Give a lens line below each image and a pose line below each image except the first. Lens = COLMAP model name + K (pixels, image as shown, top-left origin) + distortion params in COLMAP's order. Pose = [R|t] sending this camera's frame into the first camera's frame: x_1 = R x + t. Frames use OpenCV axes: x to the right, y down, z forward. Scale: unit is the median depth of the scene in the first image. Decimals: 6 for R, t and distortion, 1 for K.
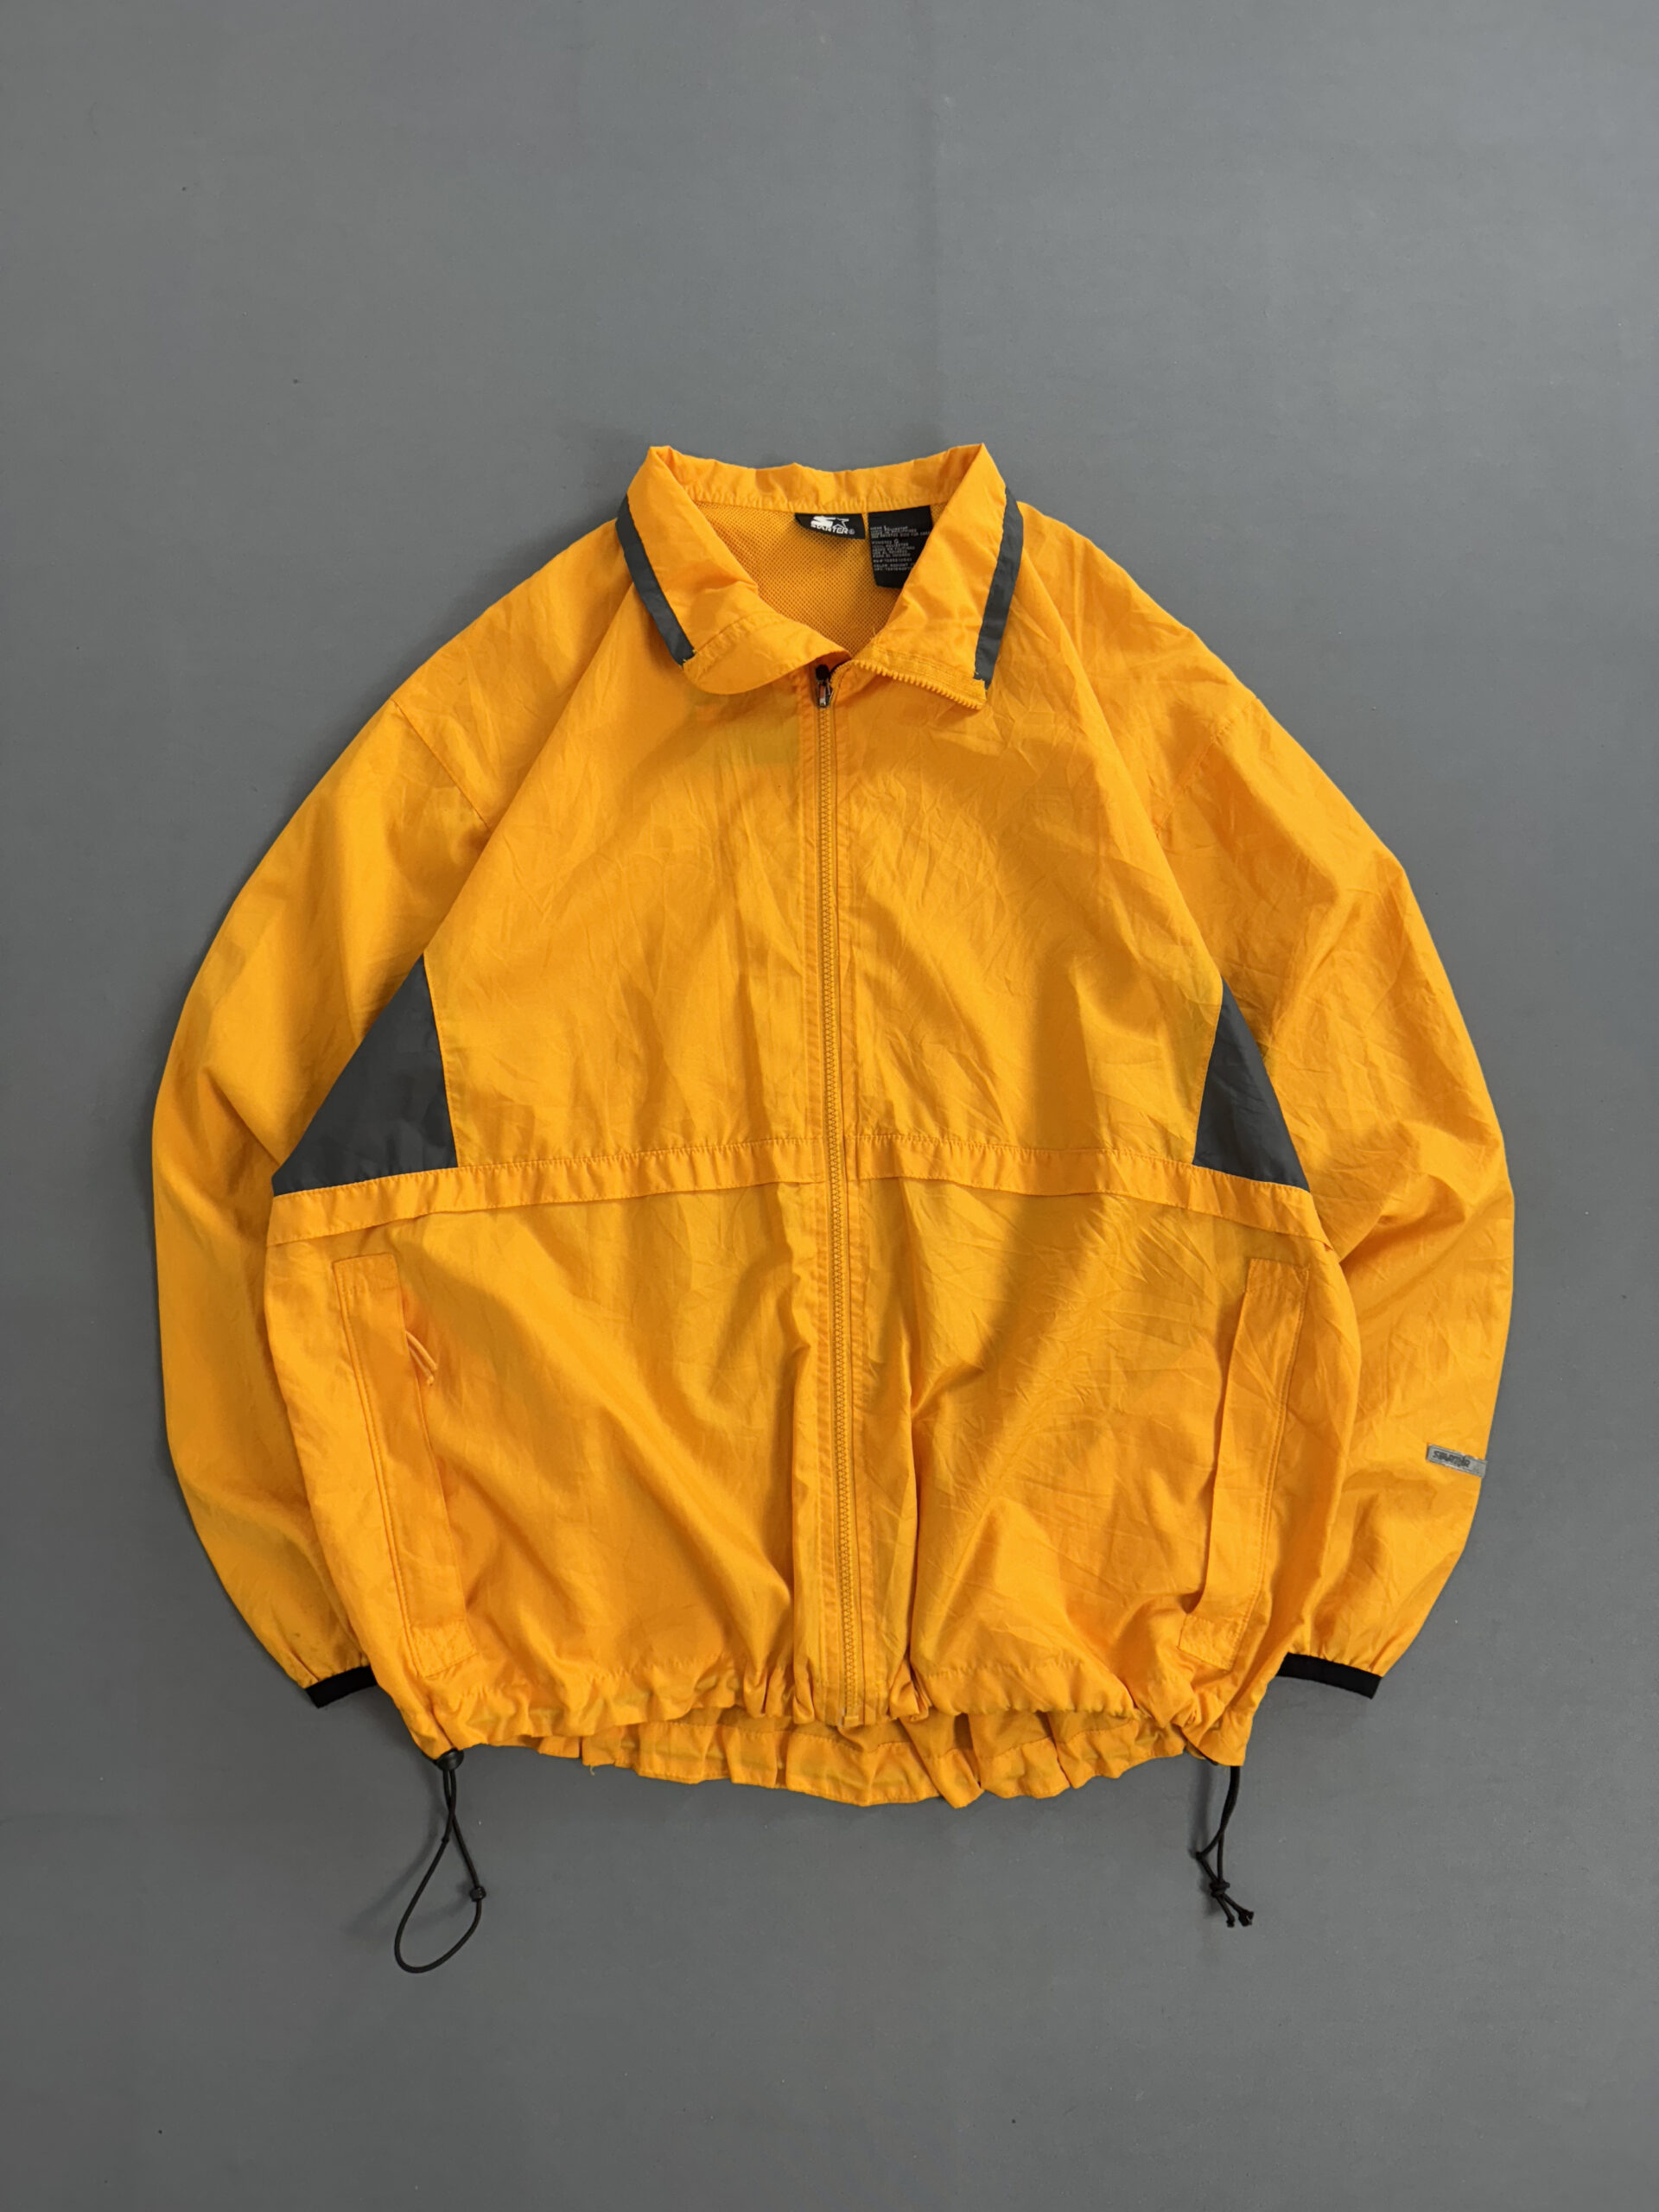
lens RADIAL K [[1549.6, 0, 829.5], [0, 1549.6, 1106.0], [0, 0, 1]] dist [0.166433, -0.407866]
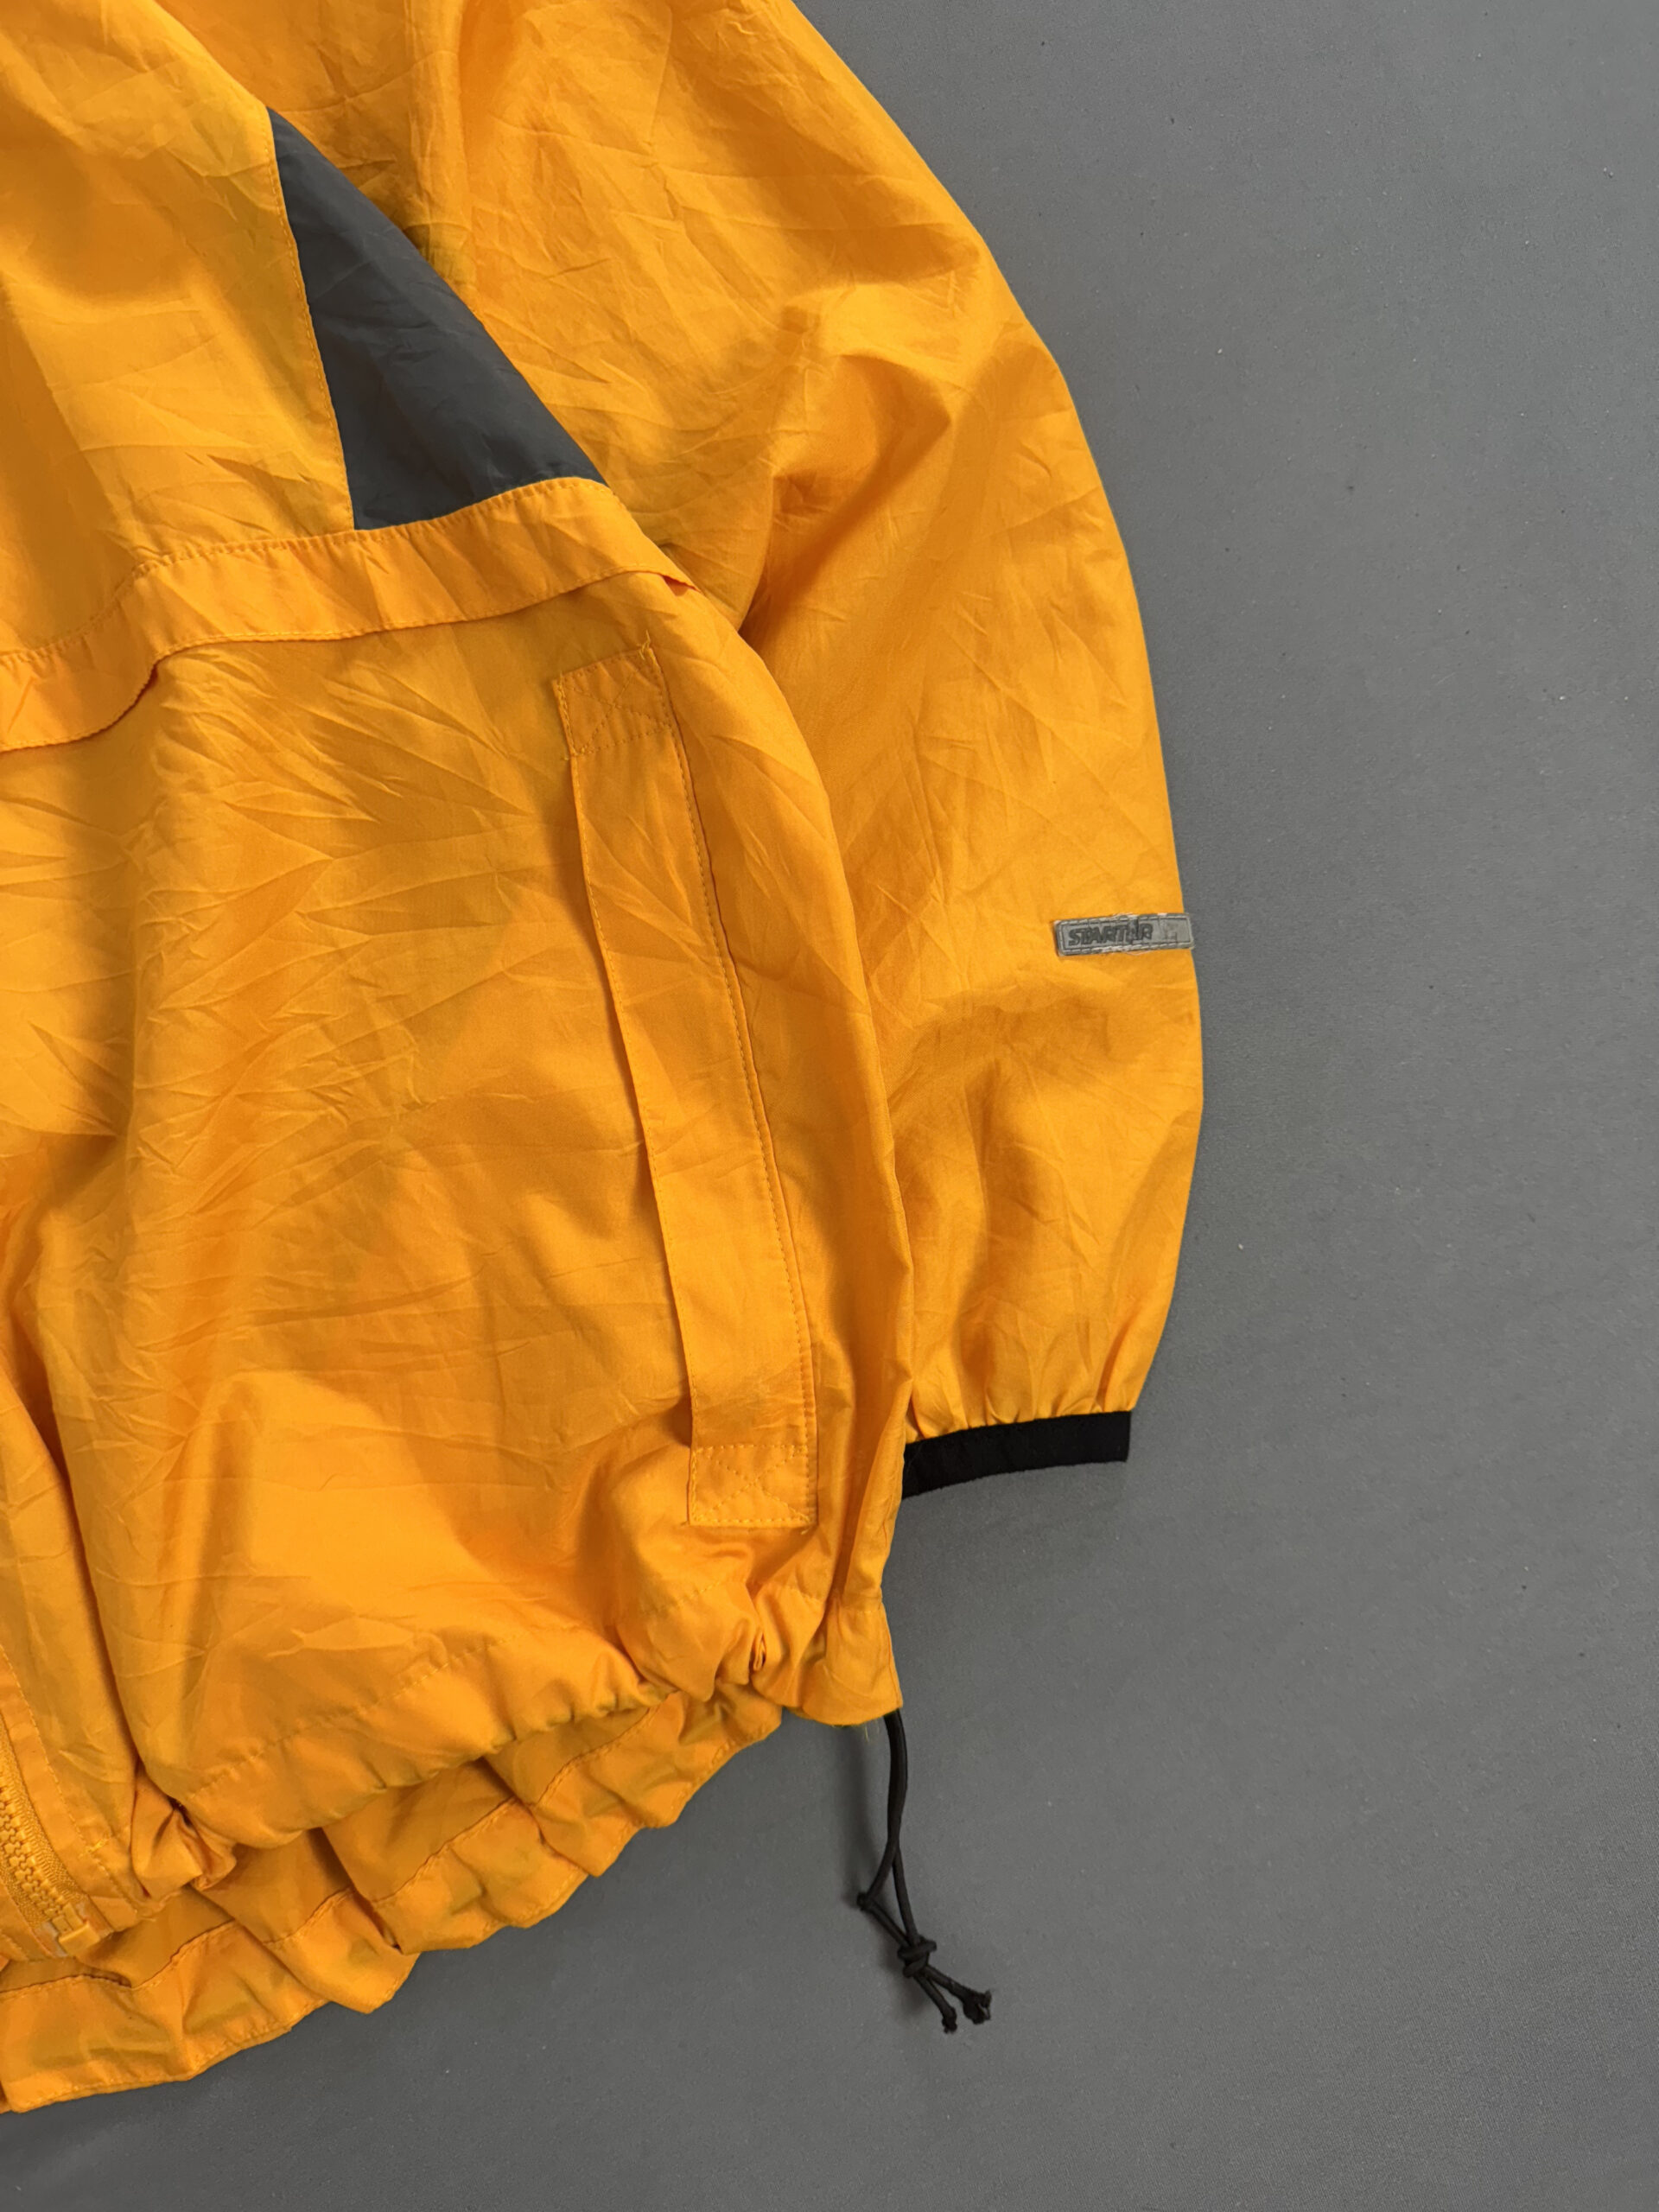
lens RADIAL K [[1550.6, 0, 829.5], [0, 1550.6, 1106.0], [0, 0, 1]] dist [0.094262, -0.180065]
pose [[0.927867, -0.372351, 0.020446, 0.291014], [0.368346, 0.923681, 0.105524, 0.193415], [-0.058177, -0.090381, 0.994207, 0.542760]]
